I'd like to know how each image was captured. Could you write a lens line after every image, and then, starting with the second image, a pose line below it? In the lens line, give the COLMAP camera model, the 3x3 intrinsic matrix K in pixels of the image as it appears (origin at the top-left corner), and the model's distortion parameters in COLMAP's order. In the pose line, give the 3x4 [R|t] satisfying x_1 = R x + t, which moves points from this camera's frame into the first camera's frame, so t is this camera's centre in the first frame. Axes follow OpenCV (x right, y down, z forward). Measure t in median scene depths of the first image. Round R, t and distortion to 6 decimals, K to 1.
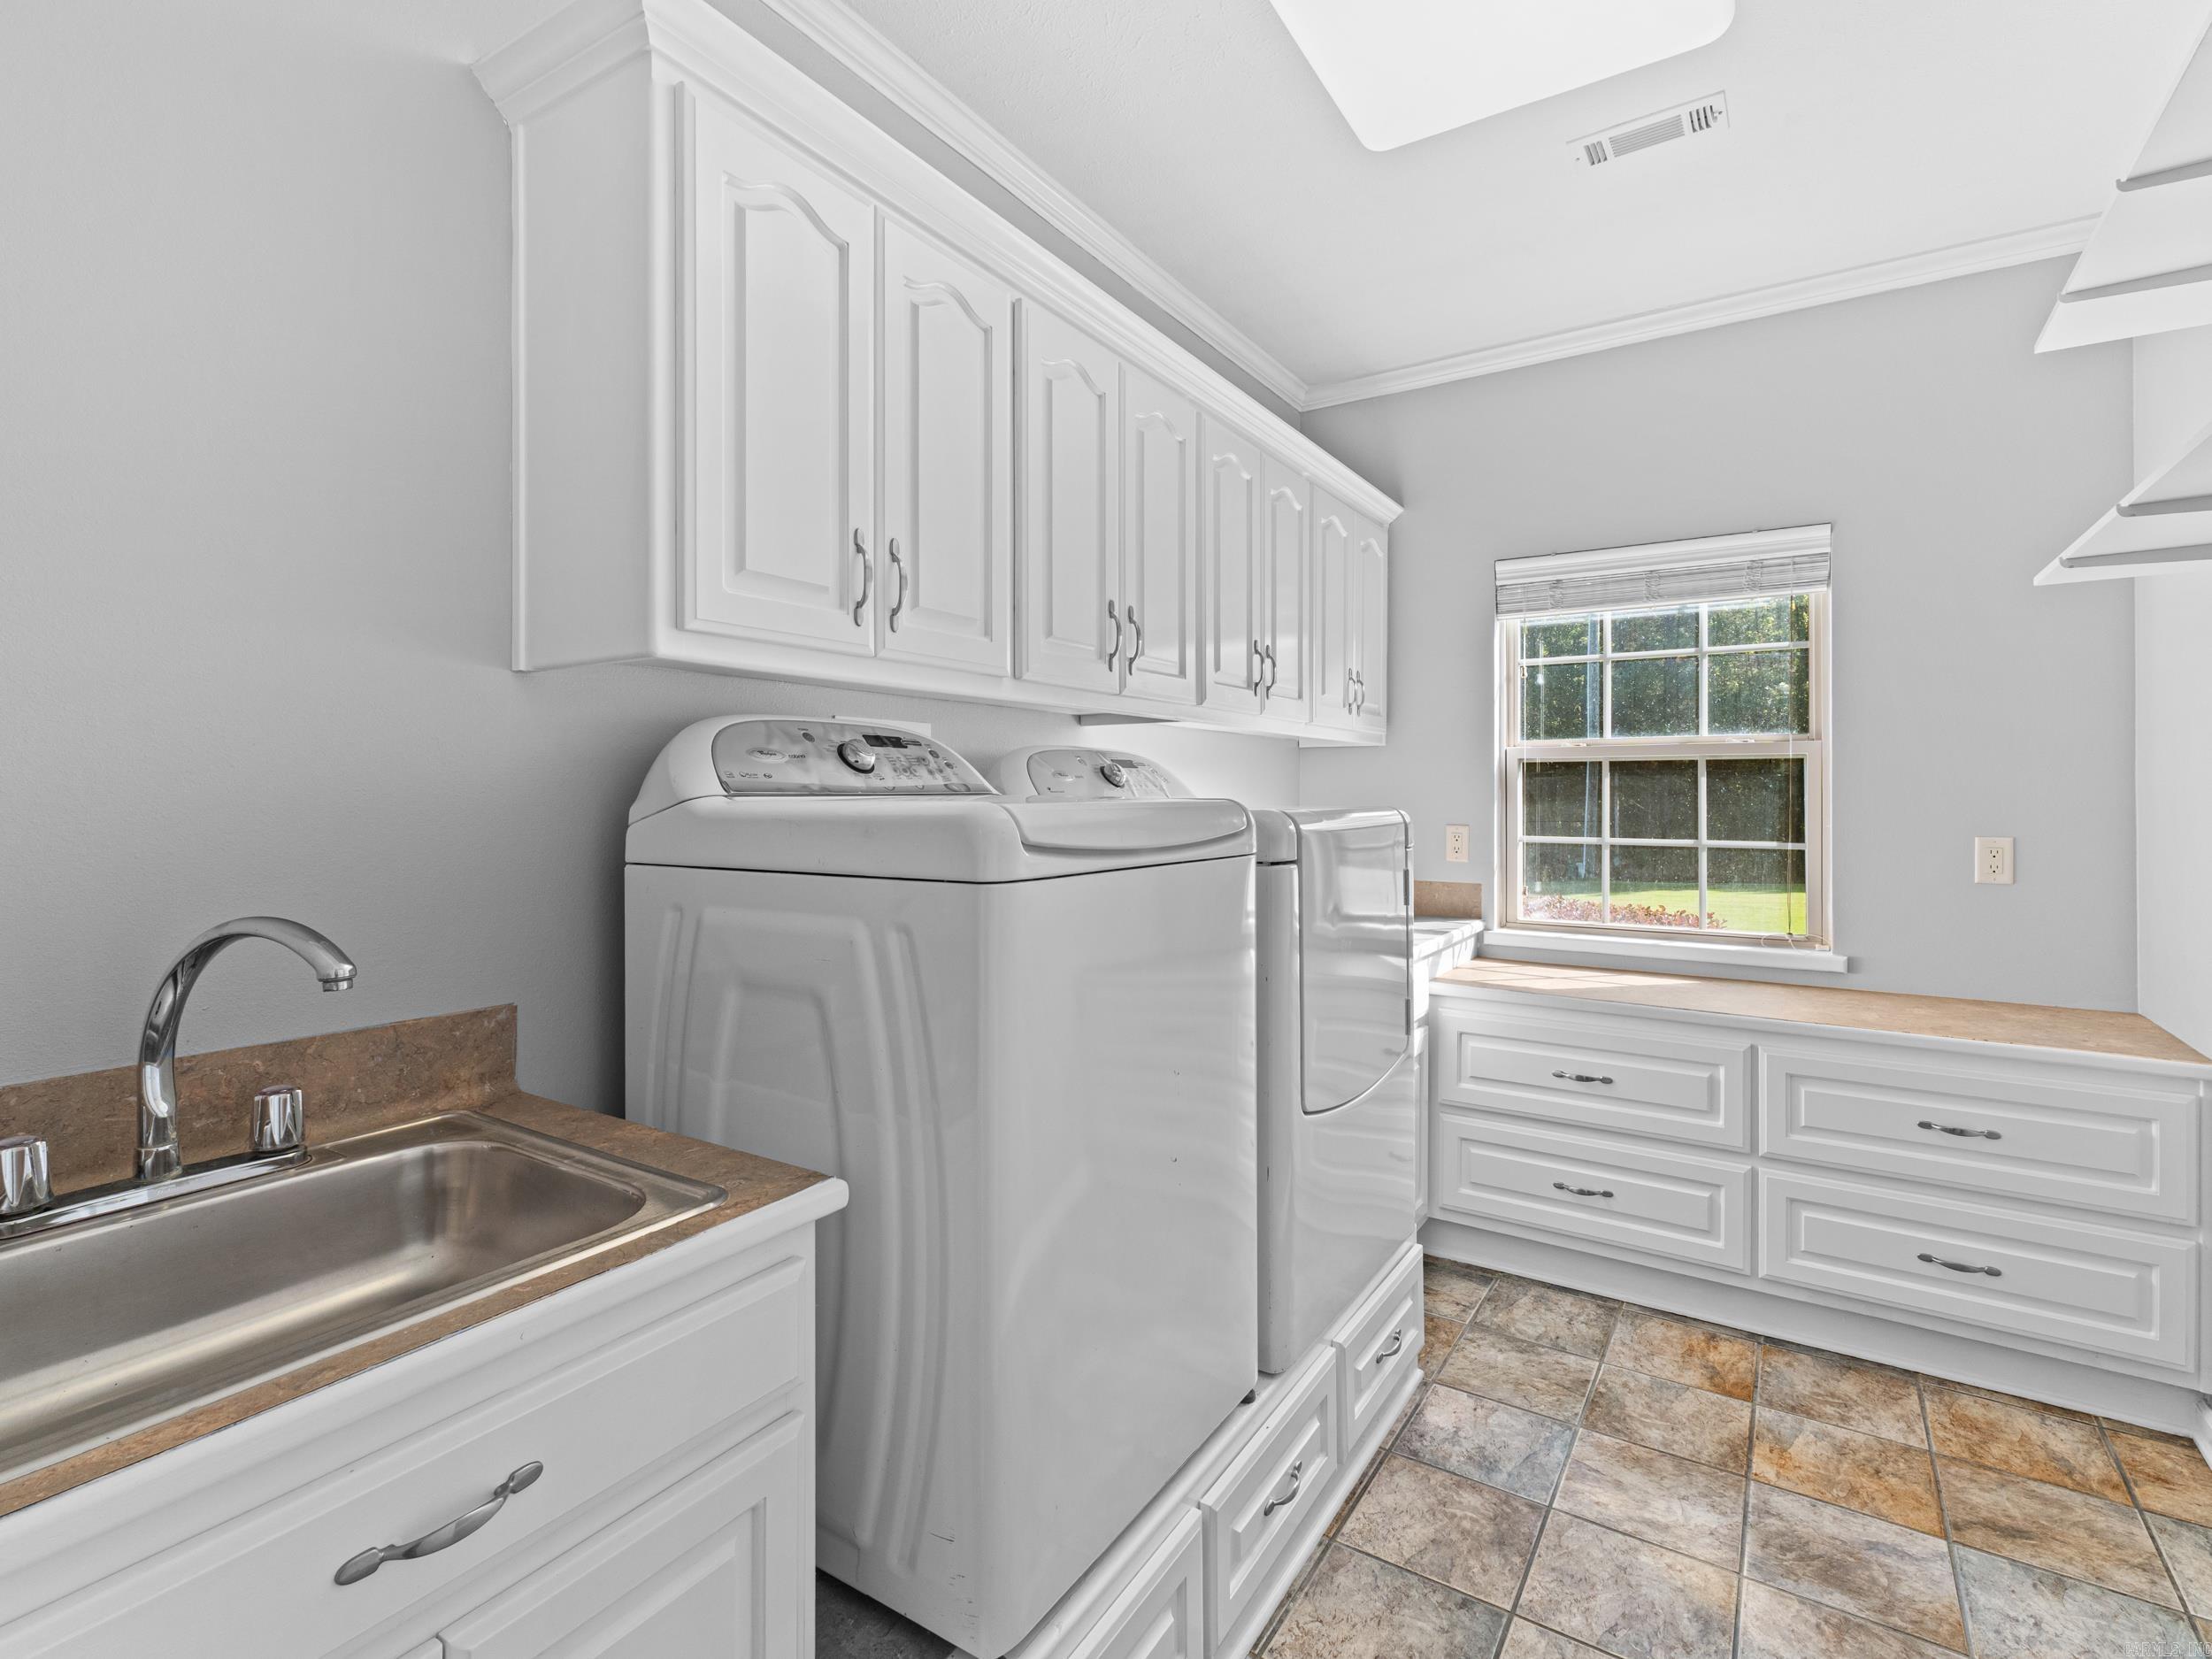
lens RADIAL K [[1075.3, 0, 1085.8], [0, 1075.3, 784.5], [0, 0, 1]] dist [0.009699, -0.001362]
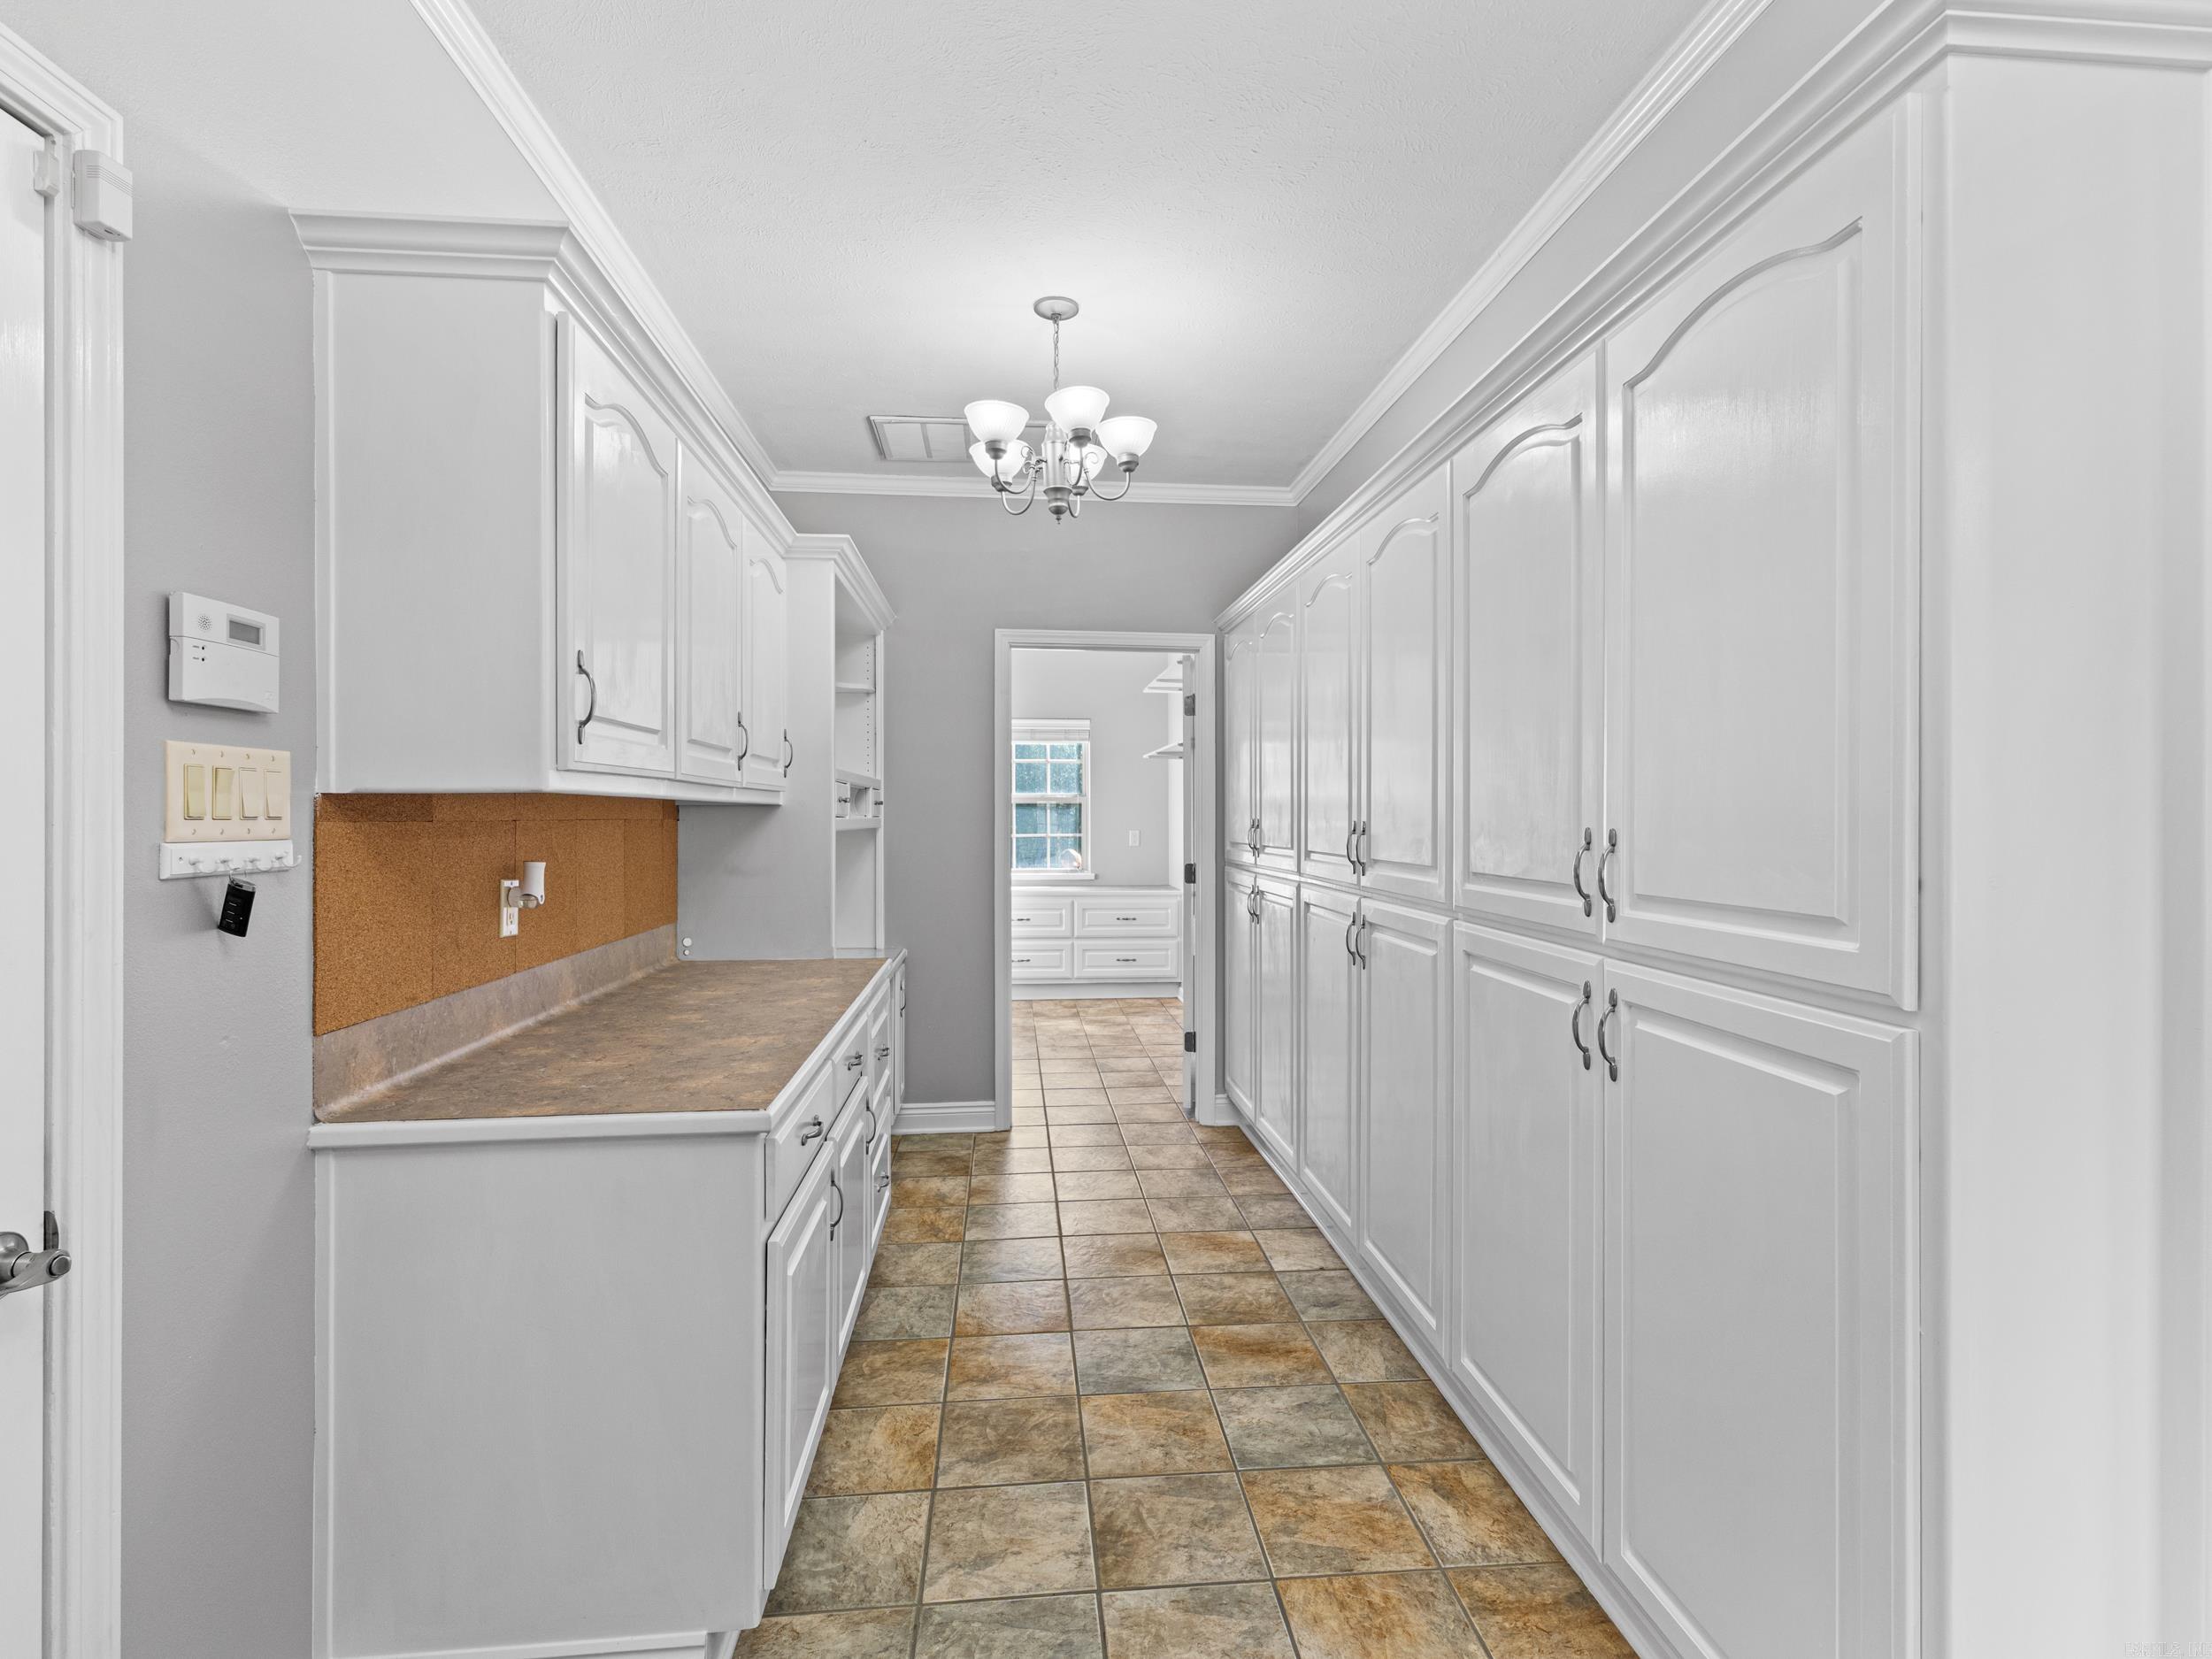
lens RADIAL K [[1075.3, 0, 1119.9], [0, 1075.3, 824.8], [0, 0, 1]] dist [0.009699, -0.001362]
pose [[0.770718, -0.005225, 0.637155, -0.952179], [0.000219, 0.999968, 0.007936, 0.009419], [-0.637177, -0.005976, 0.770694, -1.109991]]
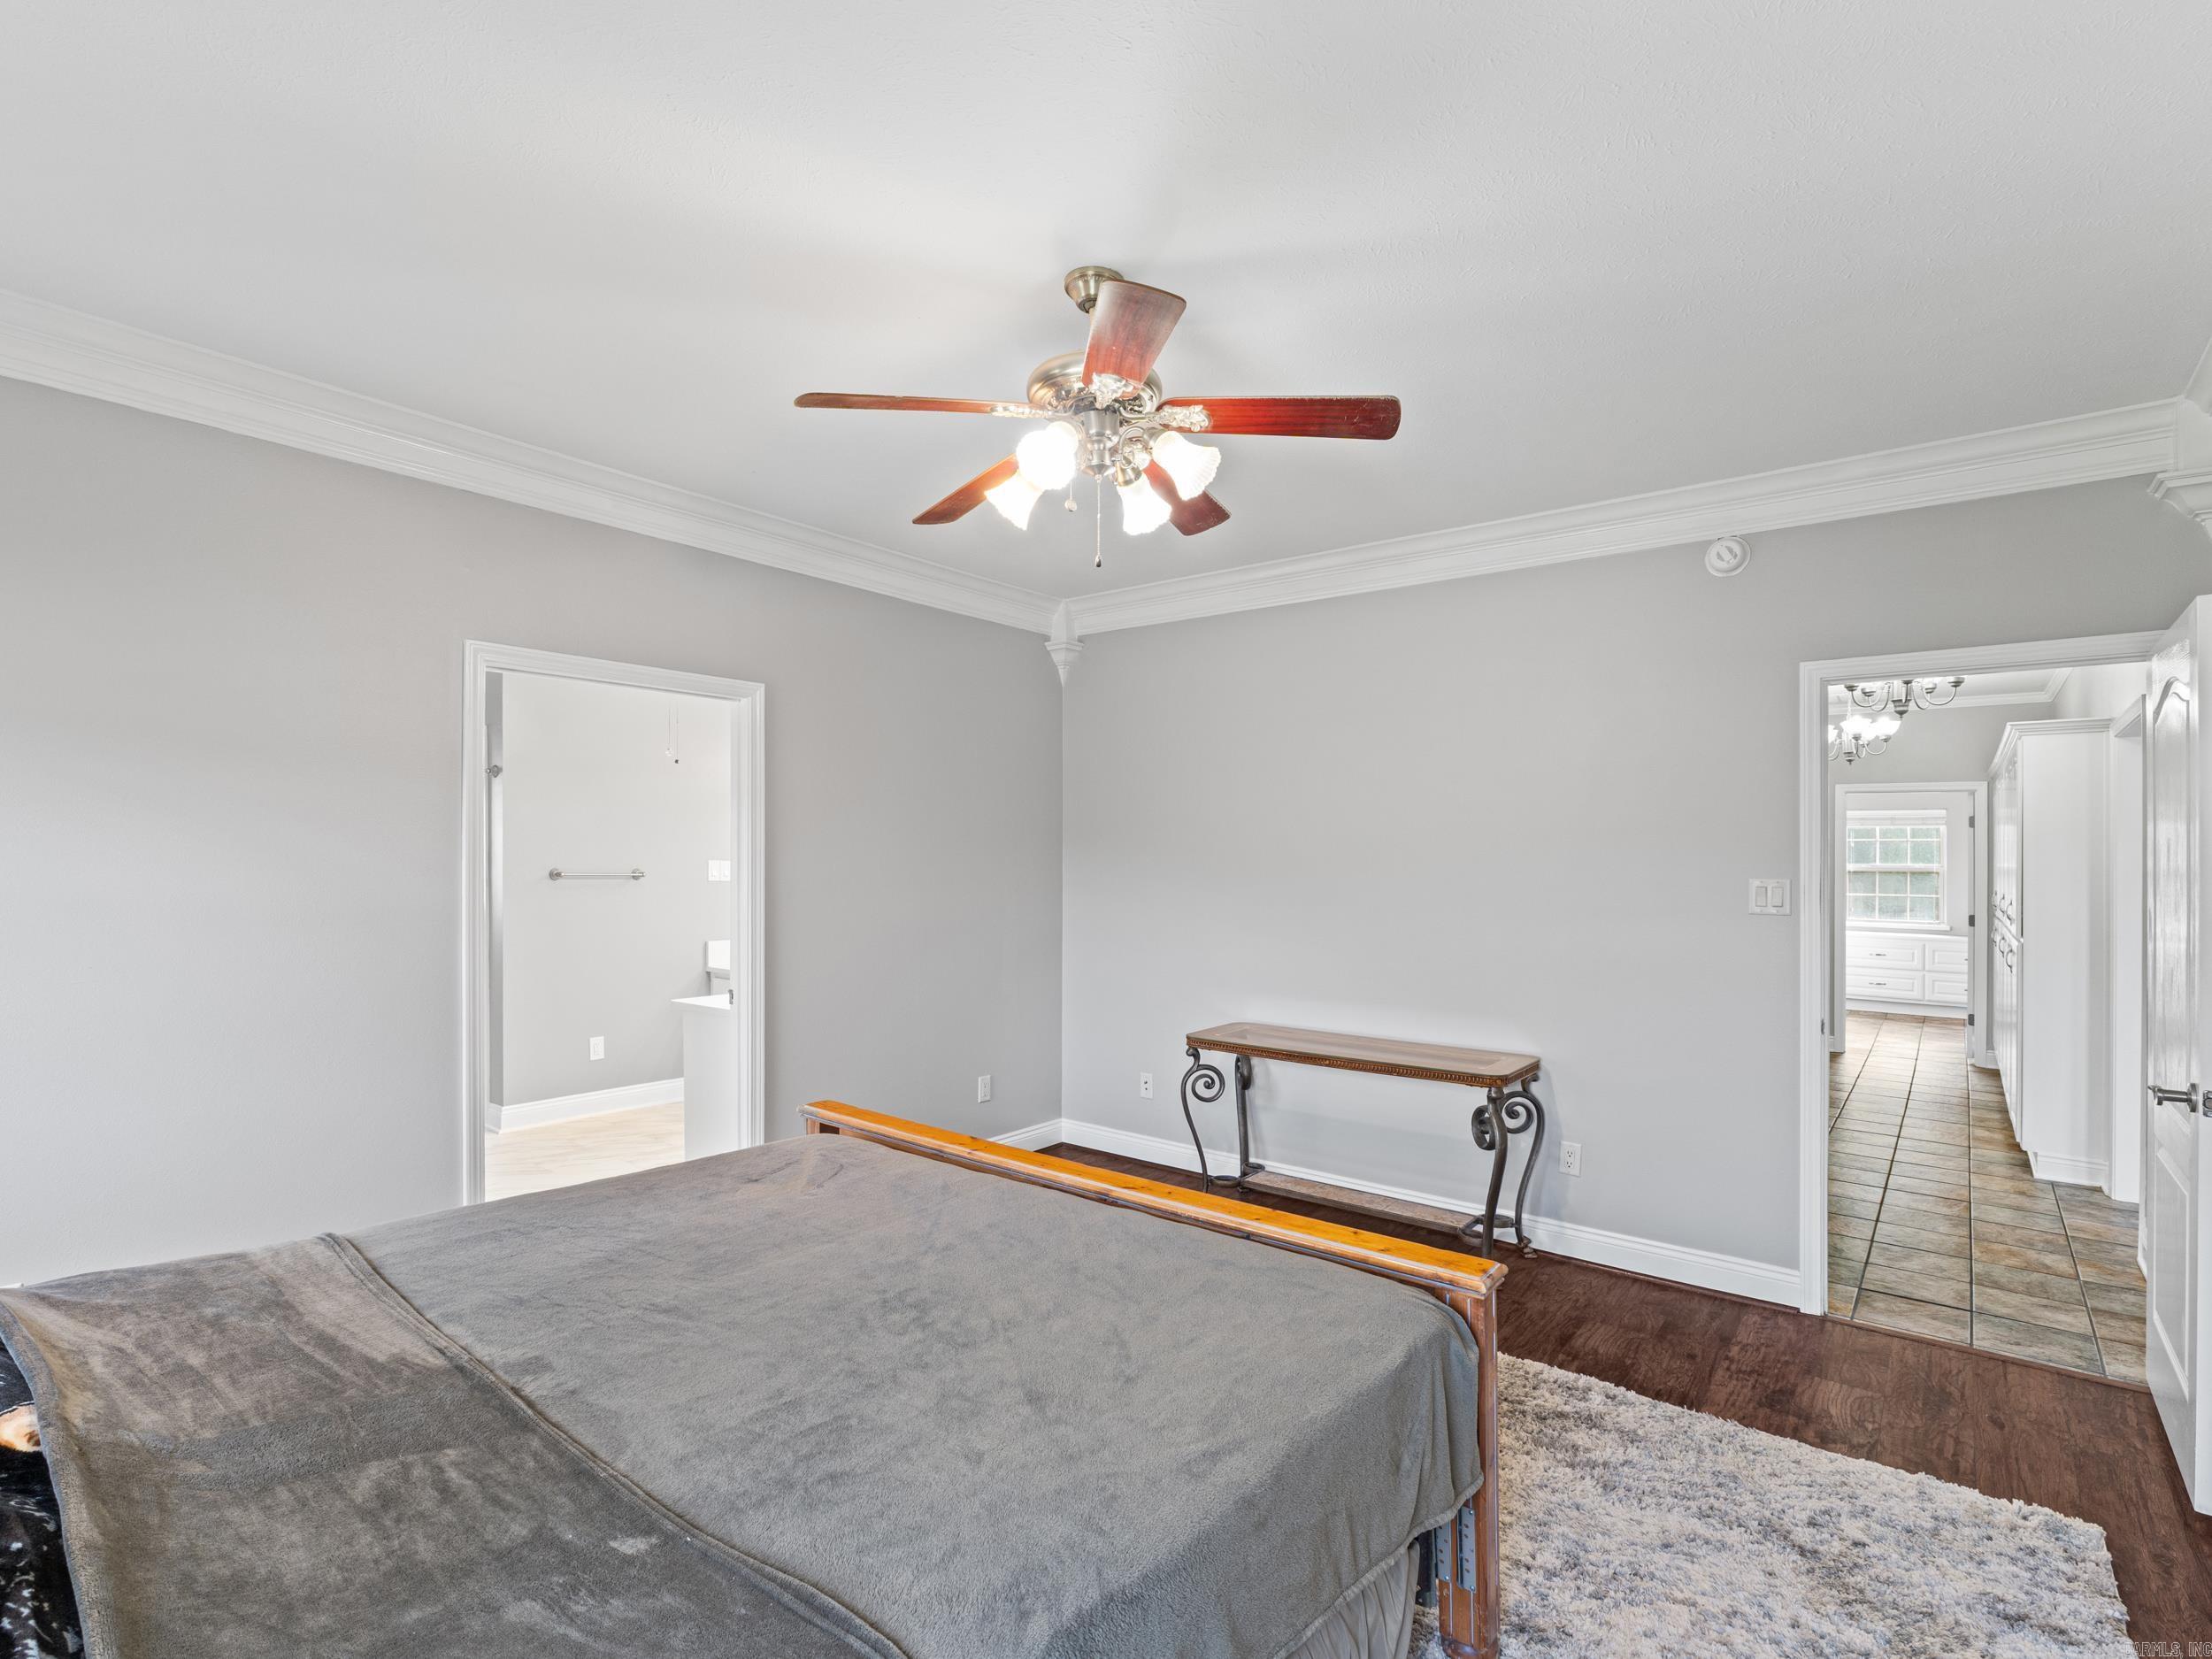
lens RADIAL K [[1075.3, 0, 1117.5], [0, 1075.3, 851.1], [0, 0, 1]] dist [0.009699, -0.001362]
pose [[0.997512, 0.013475, -0.069193, -1.750382], [-0.014083, 0.999866, -0.008309, -0.024124], [0.069072, 0.009262, 0.997569, -2.682837]]
